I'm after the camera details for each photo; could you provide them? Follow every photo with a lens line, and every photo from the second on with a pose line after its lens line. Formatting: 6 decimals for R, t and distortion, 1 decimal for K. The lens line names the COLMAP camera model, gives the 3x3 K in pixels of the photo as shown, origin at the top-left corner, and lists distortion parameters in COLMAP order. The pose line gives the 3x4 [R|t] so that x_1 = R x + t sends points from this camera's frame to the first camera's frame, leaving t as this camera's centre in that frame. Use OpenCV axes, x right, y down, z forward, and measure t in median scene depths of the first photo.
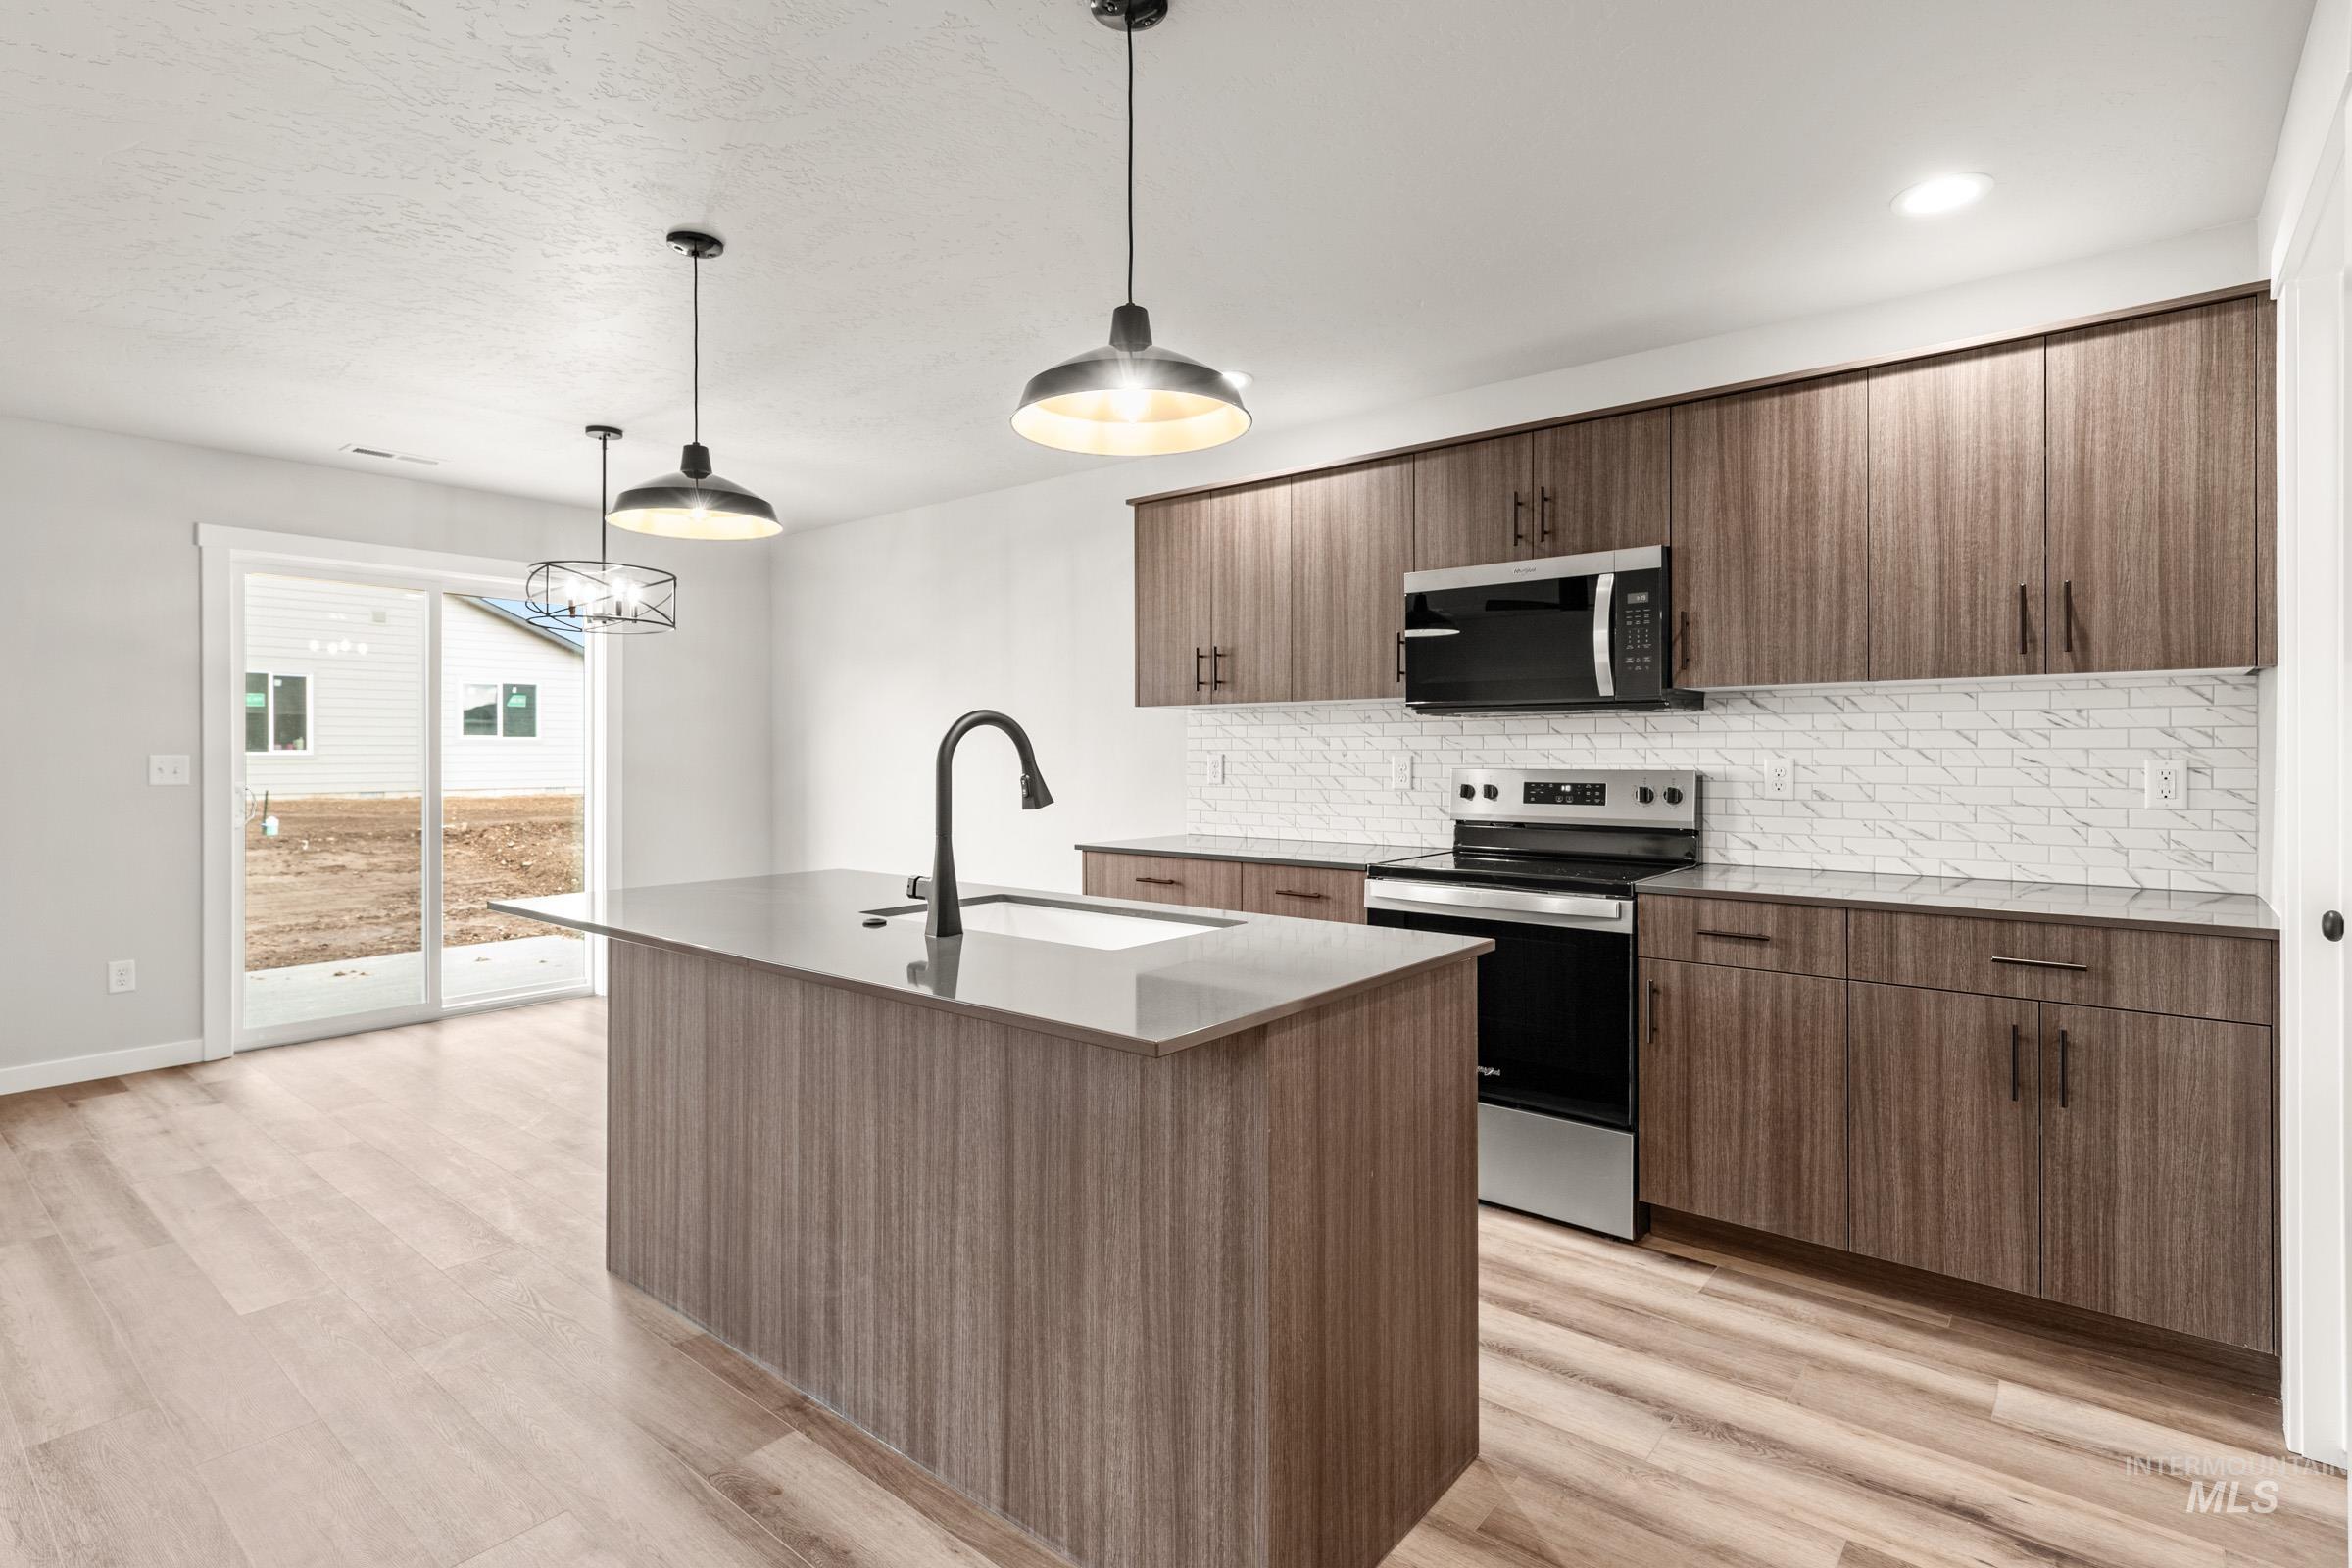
lens RADIAL K [[1137.6, 0, 1171.4], [0, 1137.6, 747.2], [0, 0, 1]] dist [0.002326, 0.000407]
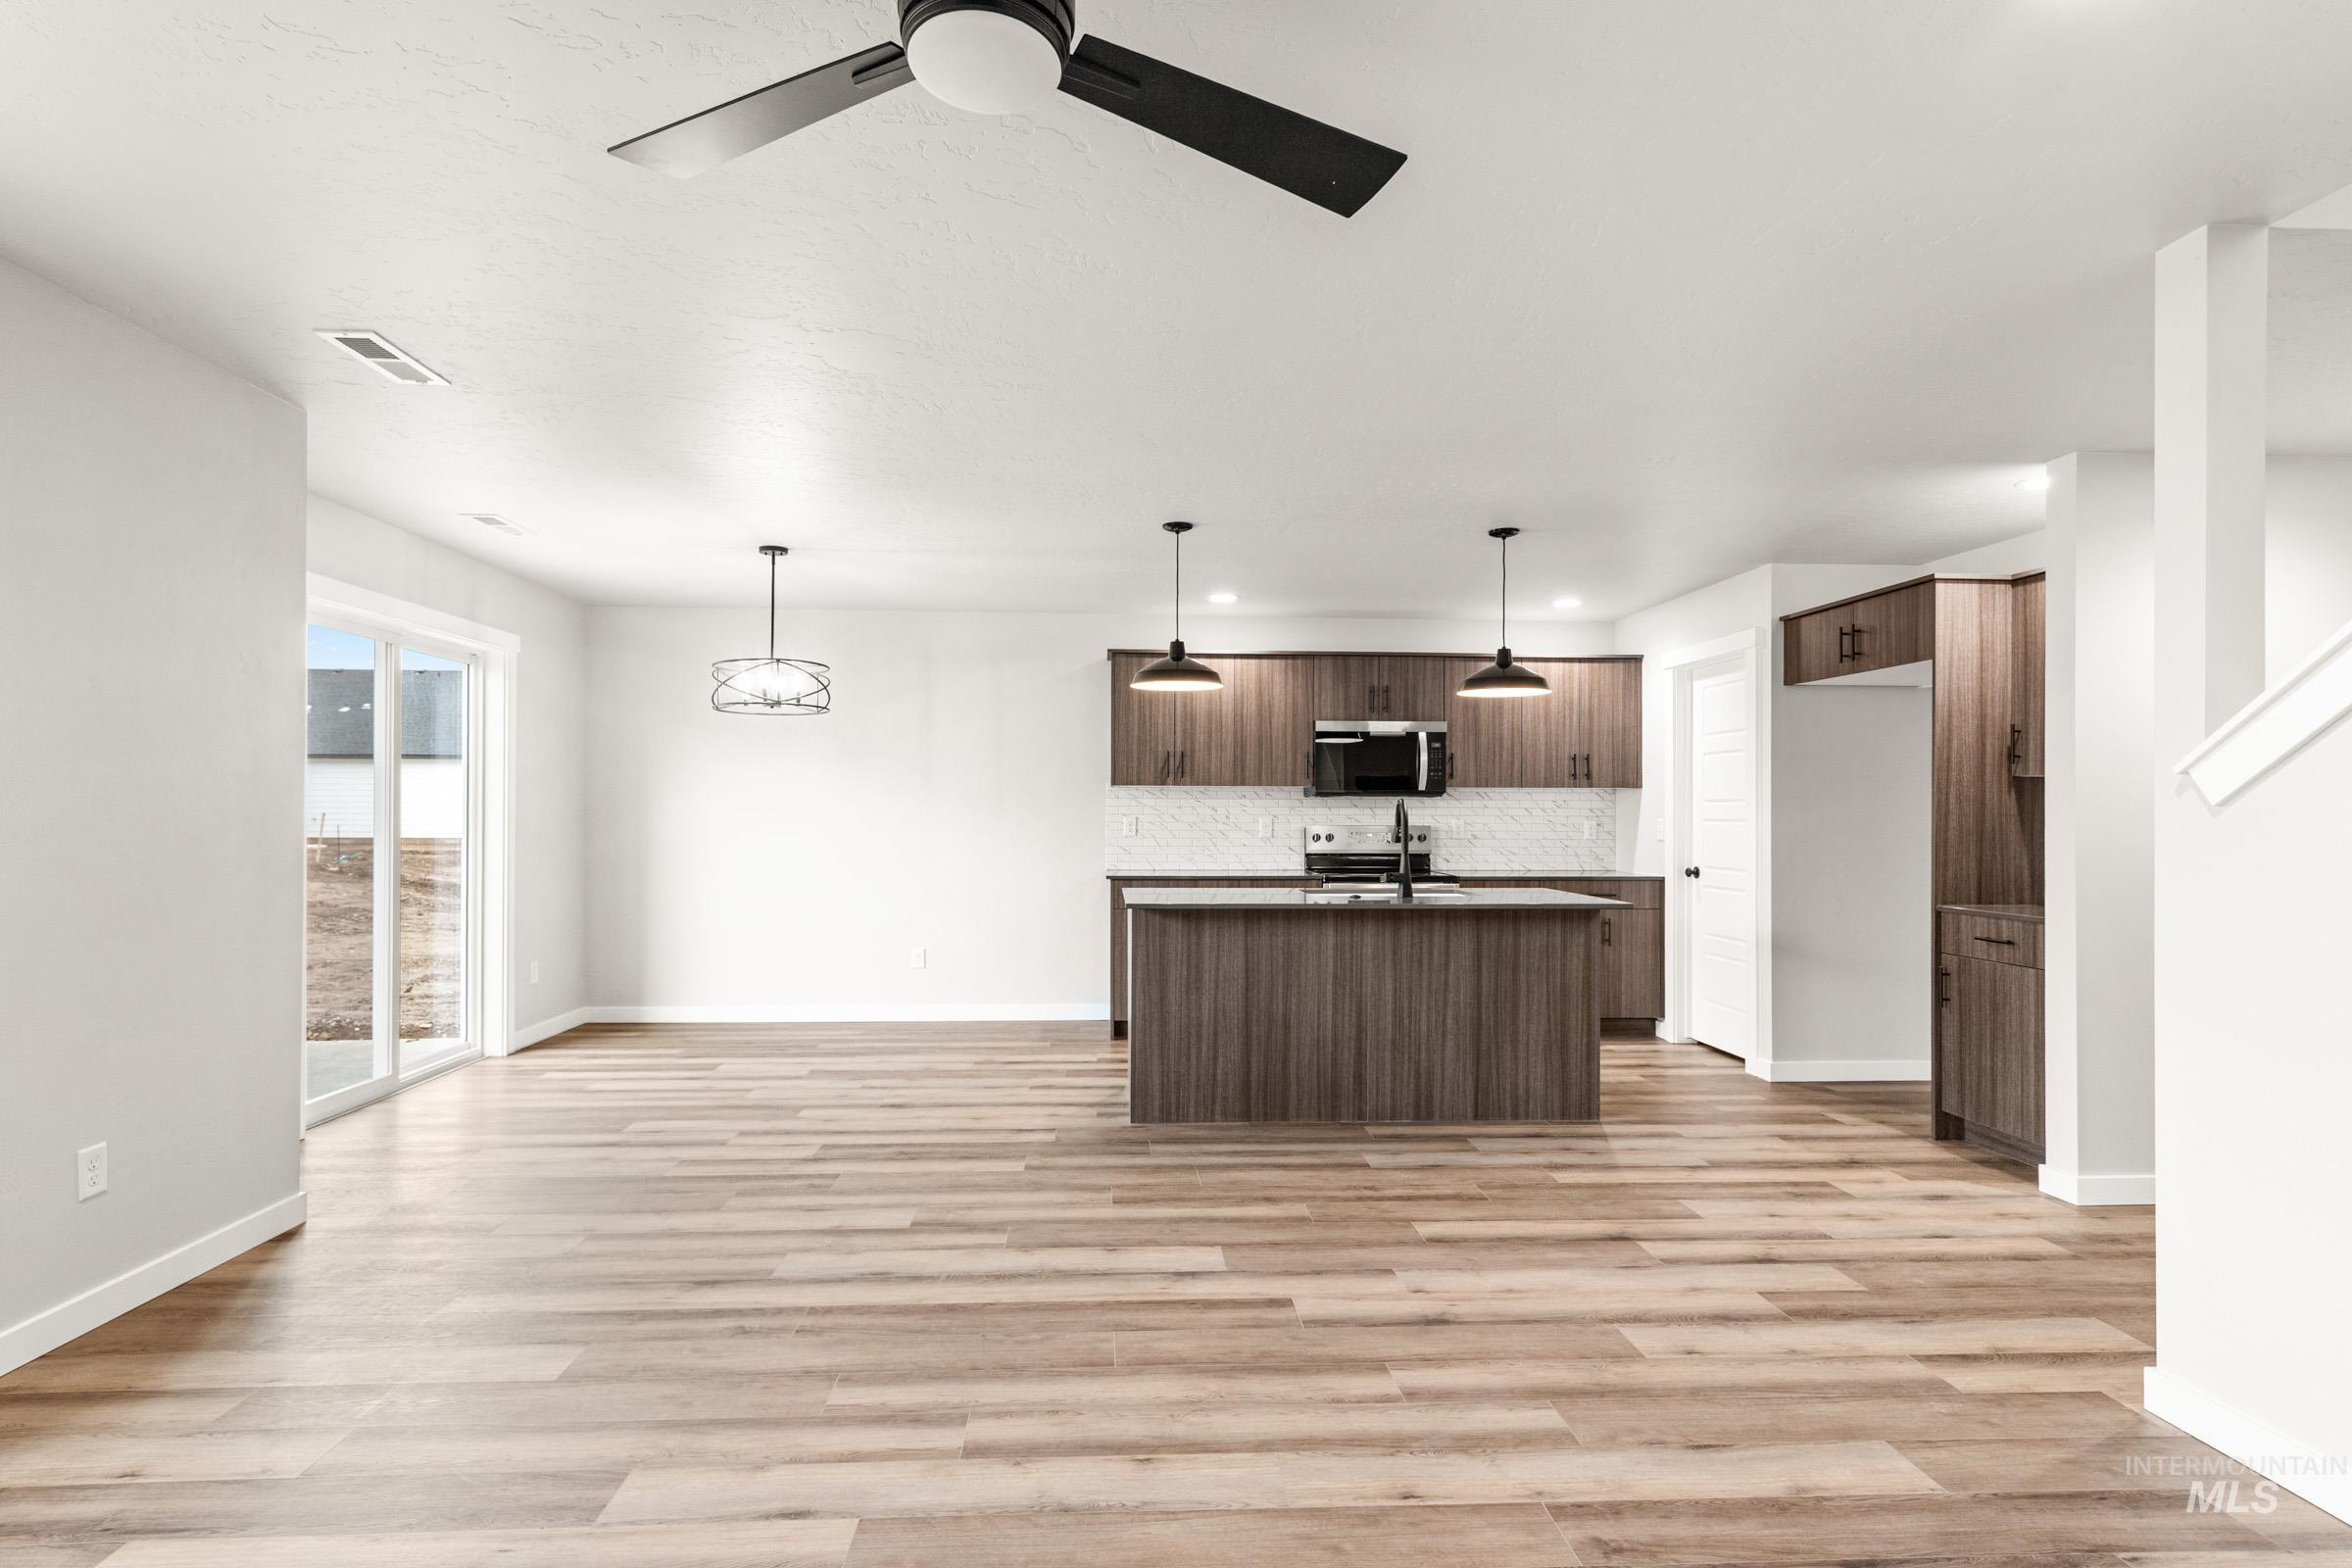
lens RADIAL K [[1141.3, 0, 1152.2], [0, 1141.3, 802.6], [0, 0, 1]] dist [0.001540, 0.000431]
pose [[0.744166, 0.011587, 0.667894, -1.680689], [-0.008620, 0.999933, -0.007743, -0.001779], [-0.667939, 0.000005, 0.744216, -0.287793]]
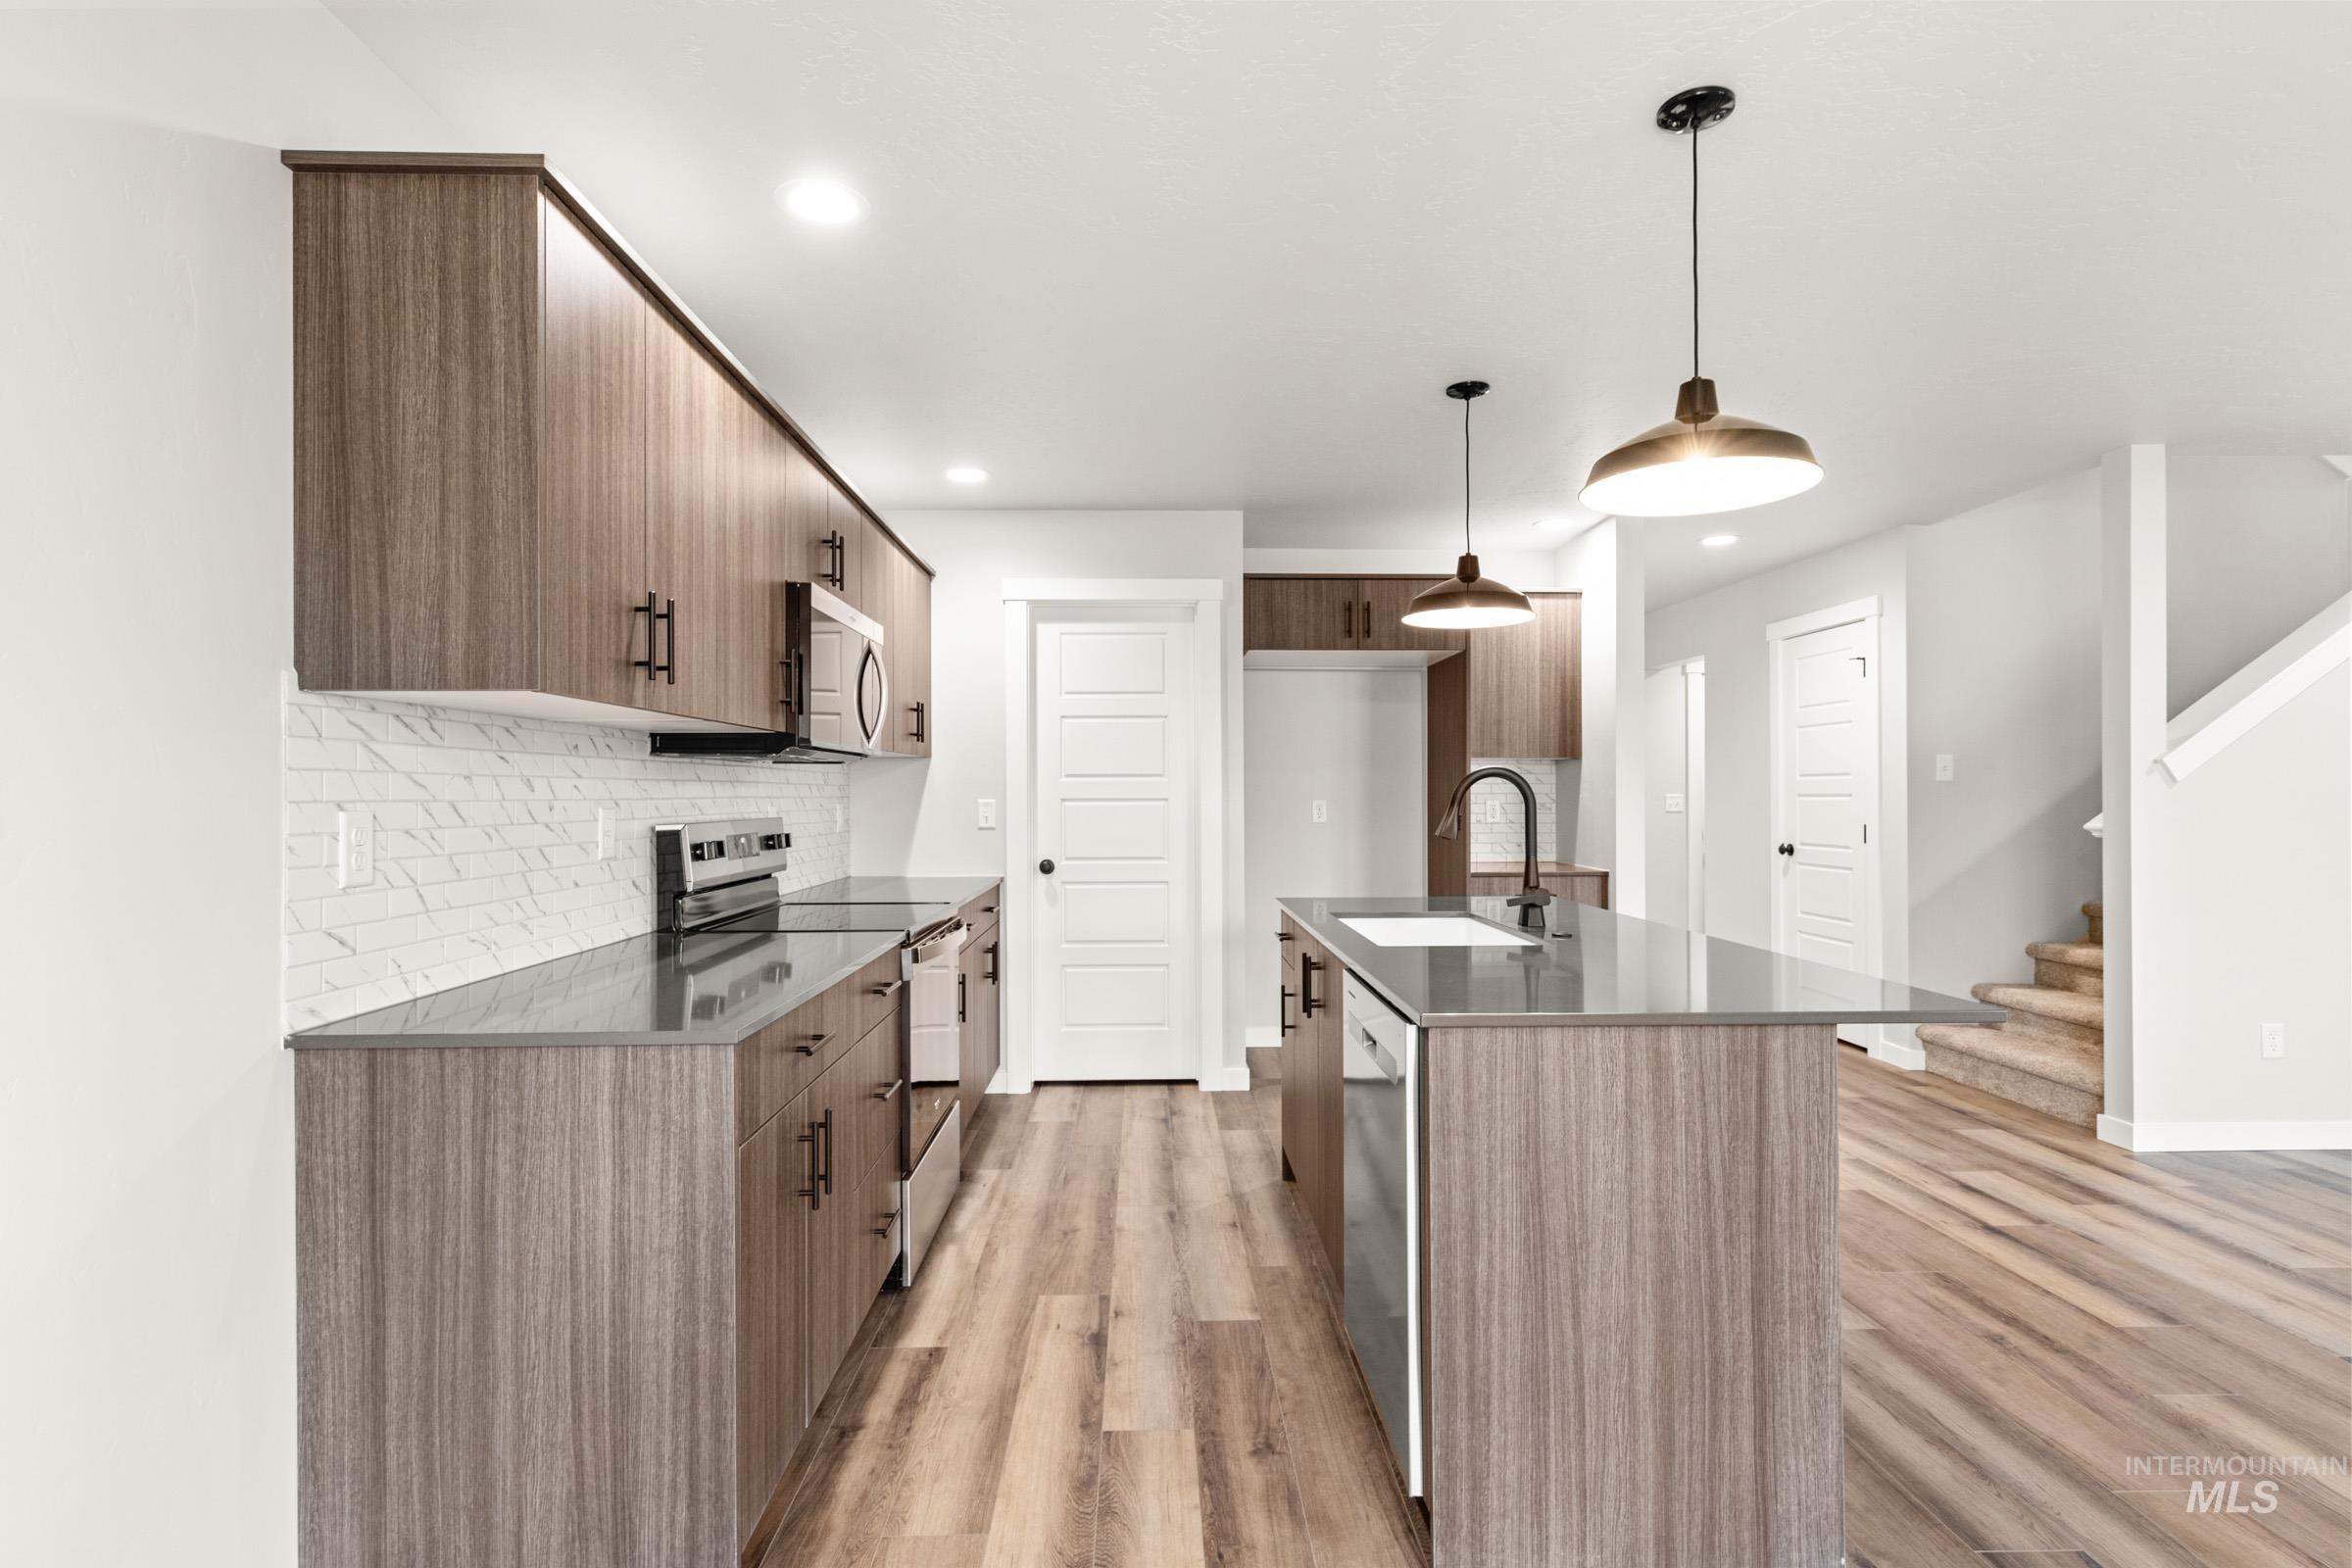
lens RADIAL K [[1141.3, 0, 1152.2], [0, 1141.3, 802.6], [0, 0, 1]] dist [0.001540, 0.000431]
pose [[-0.643316, 0.000522, 0.765601, -0.779791], [0.004031, 0.999988, 0.002705, 0.005855], [-0.765590, 0.004827, -0.643310, 1.814413]]
